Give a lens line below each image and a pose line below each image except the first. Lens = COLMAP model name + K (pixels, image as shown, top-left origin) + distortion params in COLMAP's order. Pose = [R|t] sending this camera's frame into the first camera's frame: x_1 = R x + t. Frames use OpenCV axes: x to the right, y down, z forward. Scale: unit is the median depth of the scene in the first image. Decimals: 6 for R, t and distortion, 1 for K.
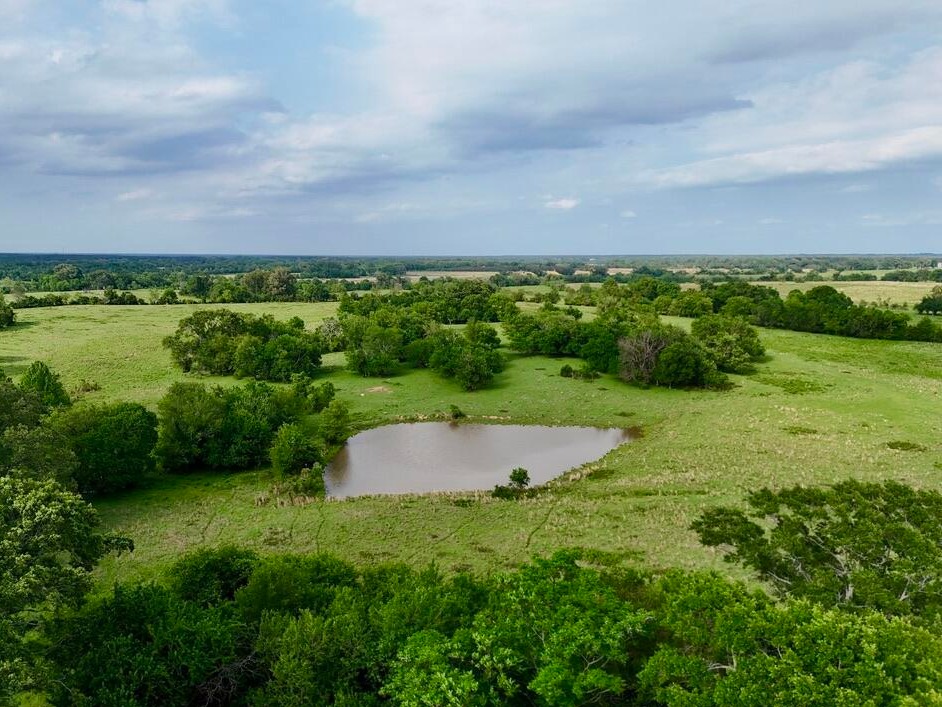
lens RADIAL K [[730.7, 0, 443.0], [0, 730.7, 338.1], [0, 0, 1]] dist [-0.009282, -0.005673]
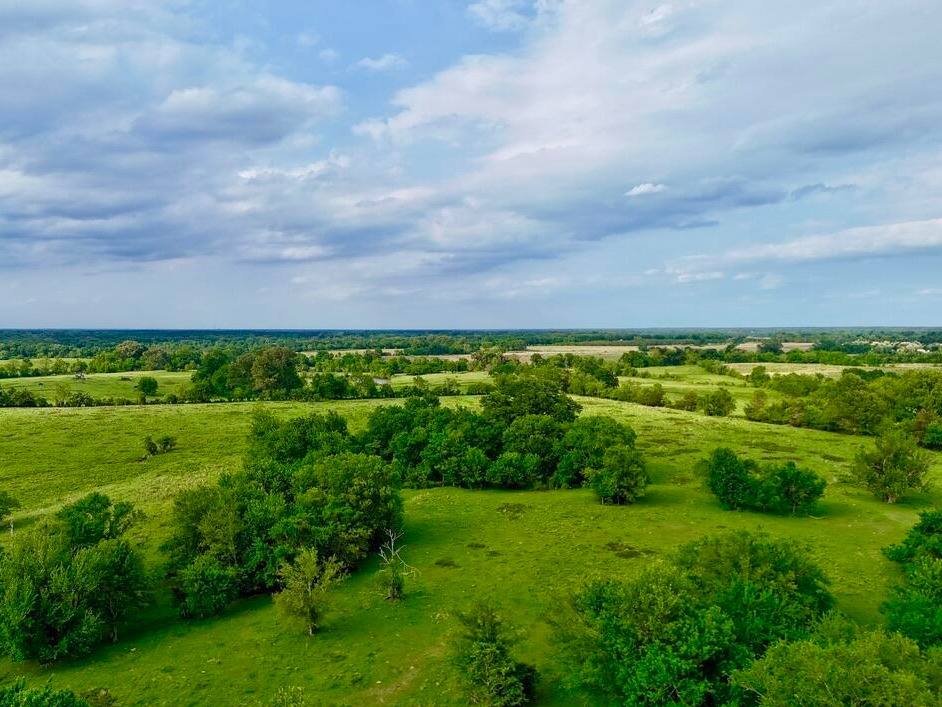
lens RADIAL K [[730.7, 0, 443.0], [0, 730.7, 338.1], [0, 0, 1]] dist [-0.009282, -0.005673]
pose [[0.981597, -0.007520, -0.190818, 0.026817], [-0.011551, 0.995057, -0.098633, -0.023231], [0.190617, 0.099022, 0.976658, 0.217628]]
